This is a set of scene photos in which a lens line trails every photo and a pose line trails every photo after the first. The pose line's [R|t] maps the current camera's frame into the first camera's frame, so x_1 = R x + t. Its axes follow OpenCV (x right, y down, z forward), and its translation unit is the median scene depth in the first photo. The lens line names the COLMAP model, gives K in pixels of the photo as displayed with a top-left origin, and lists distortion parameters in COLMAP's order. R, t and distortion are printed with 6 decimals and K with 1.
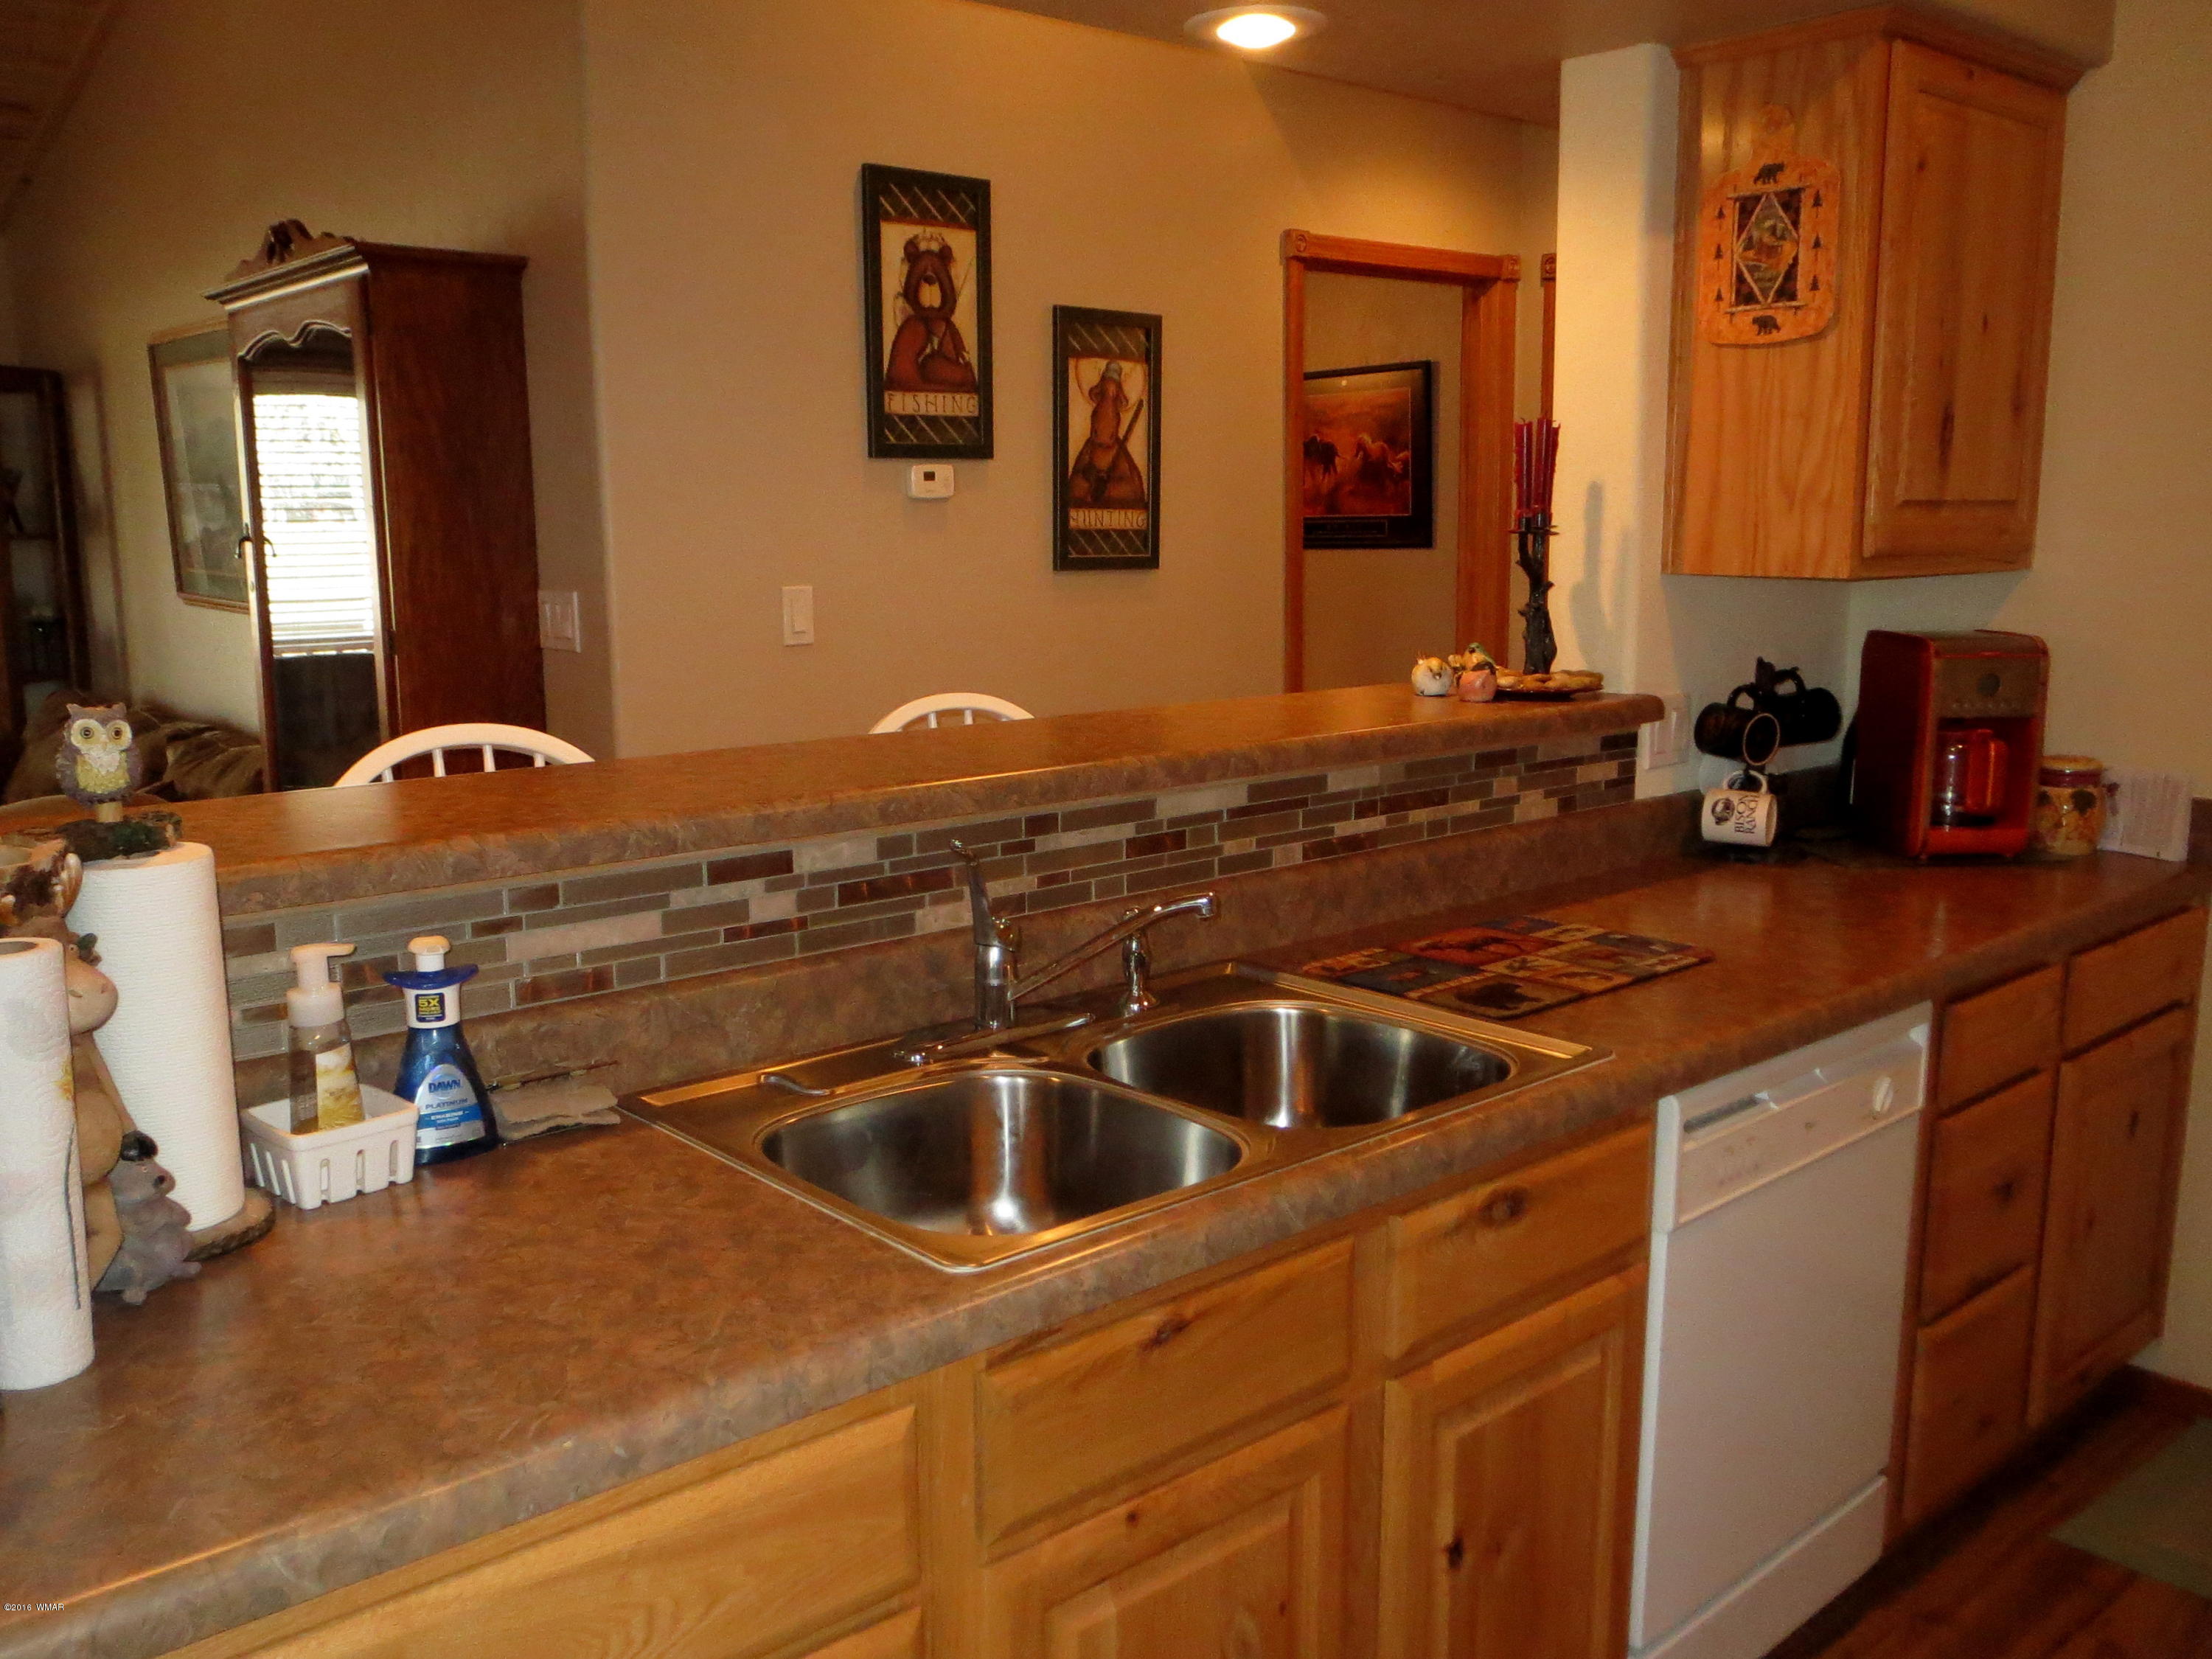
lens RADIAL K [[1863.1, 0, 1113.6], [0, 1863.1, 828.6], [0, 0, 1]] dist [-0.024470, 0.012222]
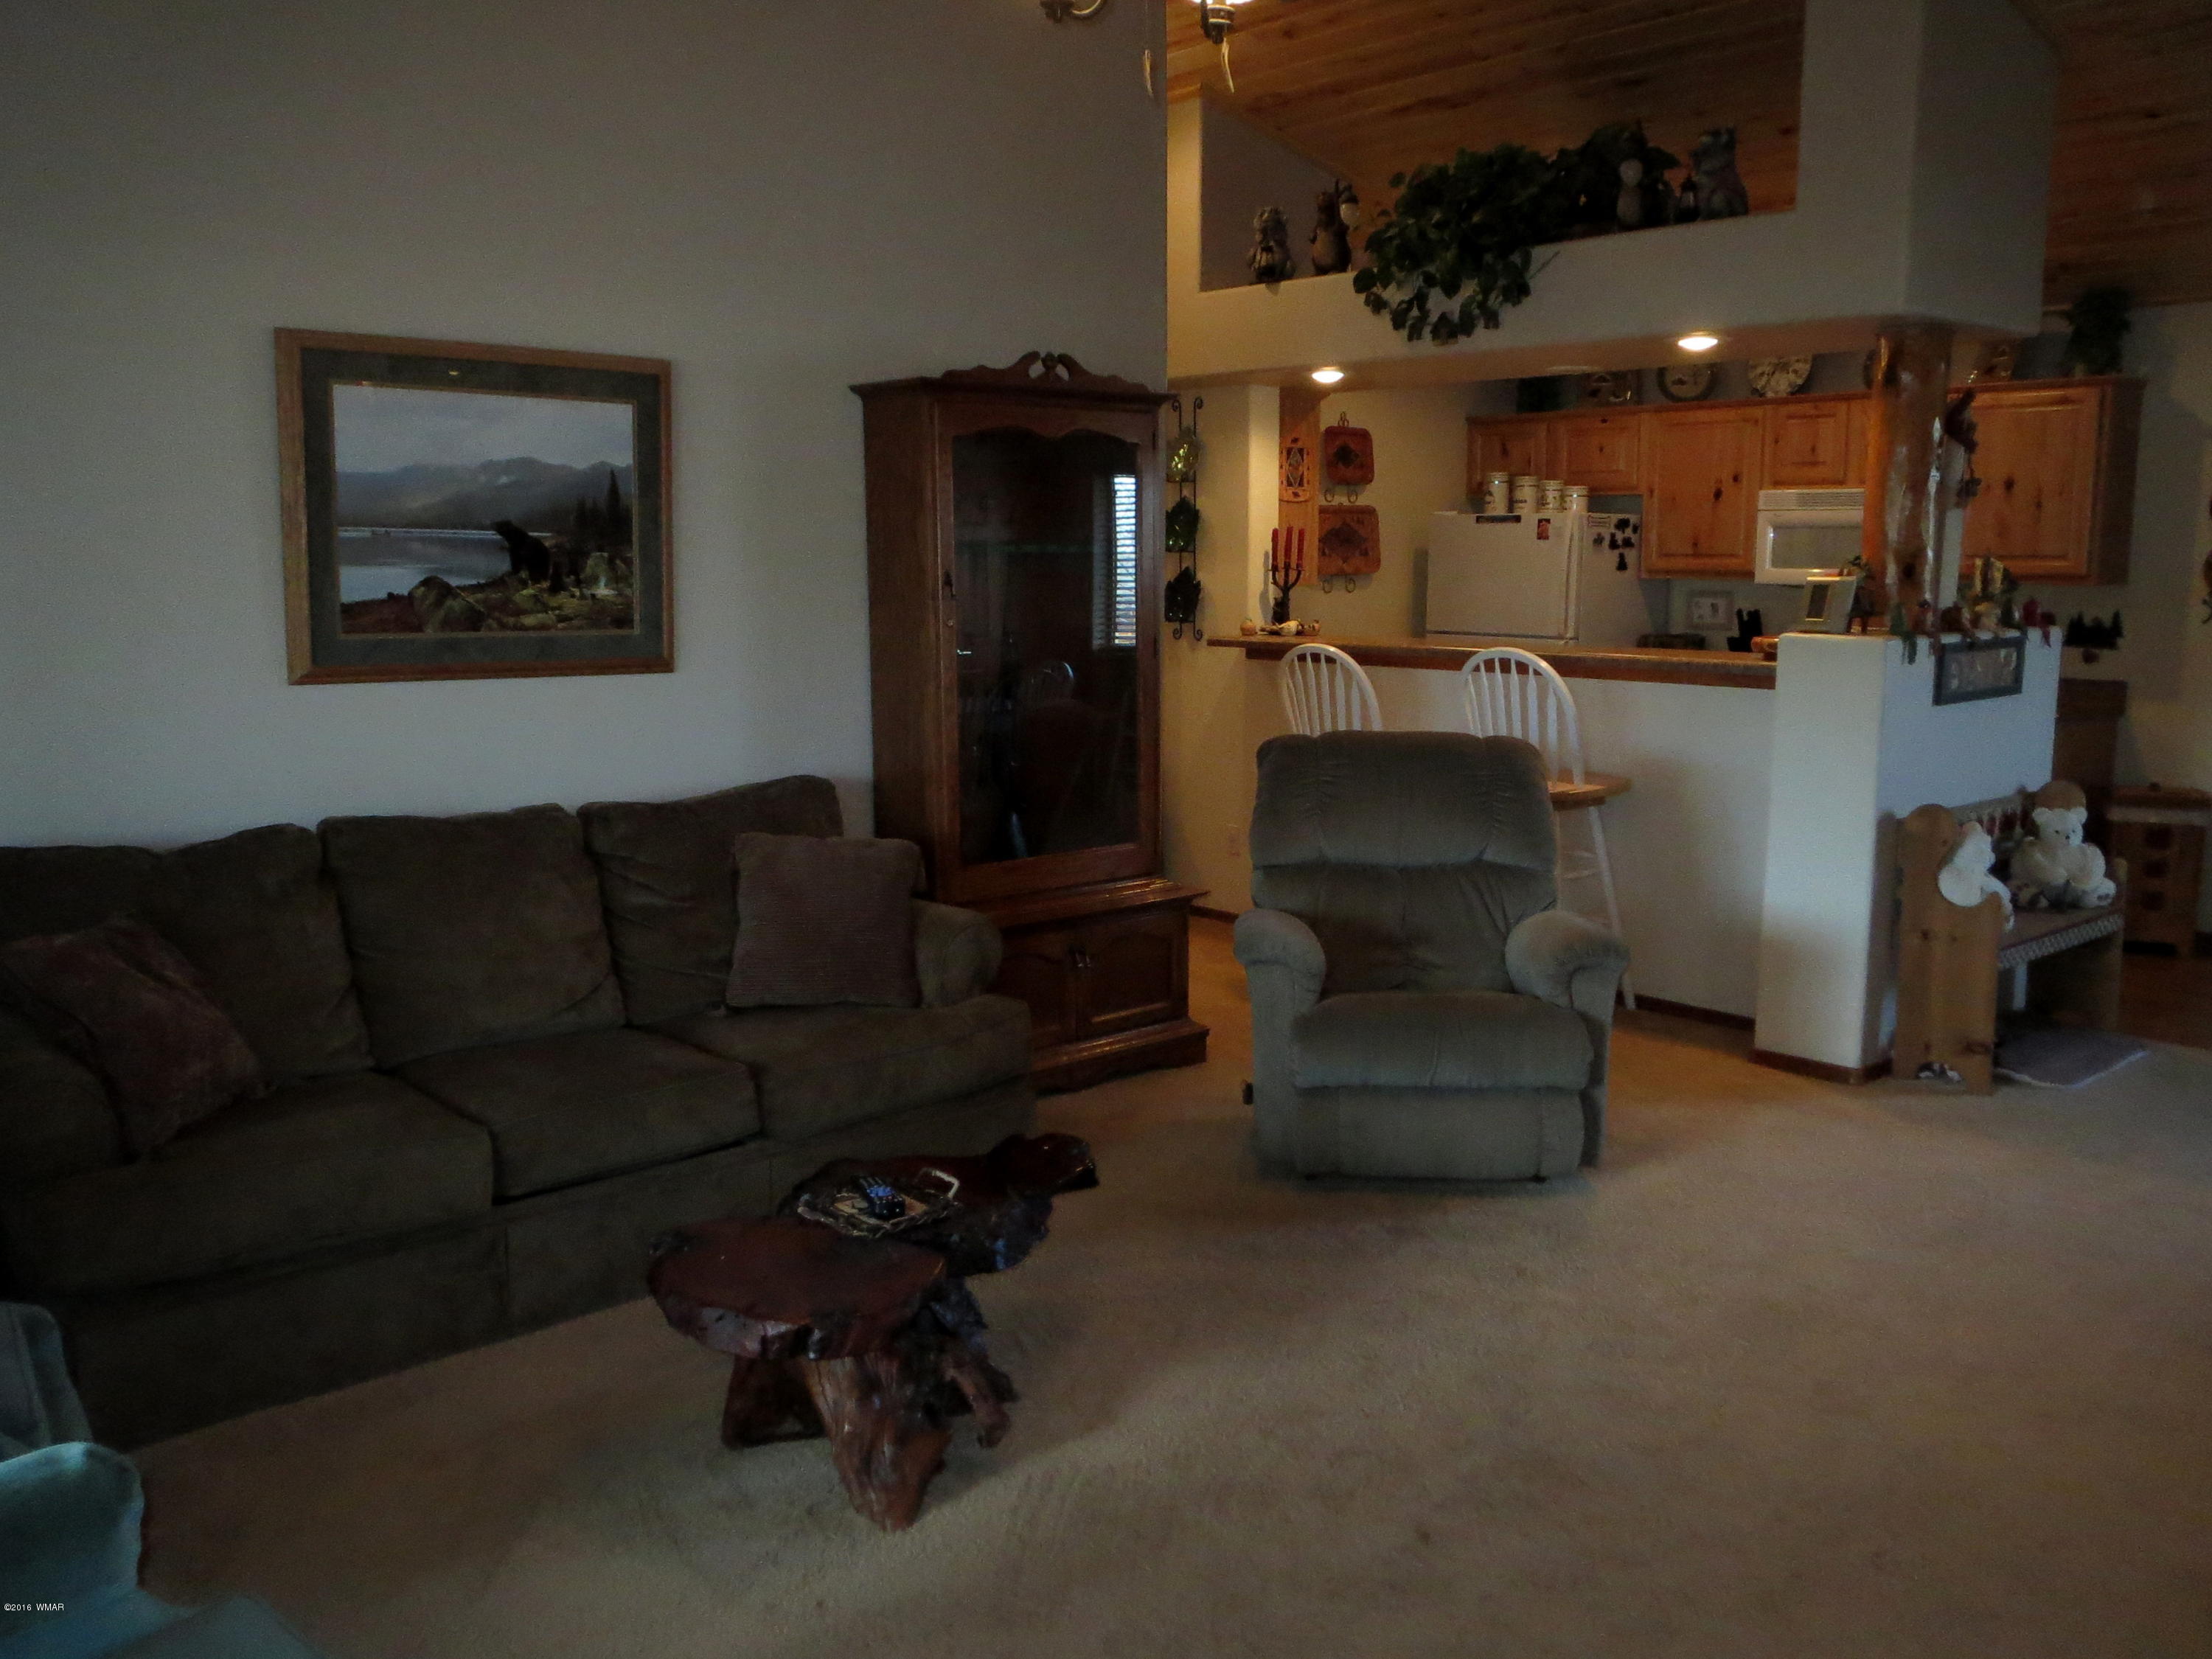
lens RADIAL K [[1863.1, 0, 1113.6], [0, 1863.1, 828.6], [0, 0, 1]] dist [-0.024470, 0.012222]
pose [[-0.005374, -0.142407, 0.989794, -2.457511], [0.170544, 0.975176, 0.141230, -0.224454], [-0.985335, 0.169562, 0.019046, 1.298224]]
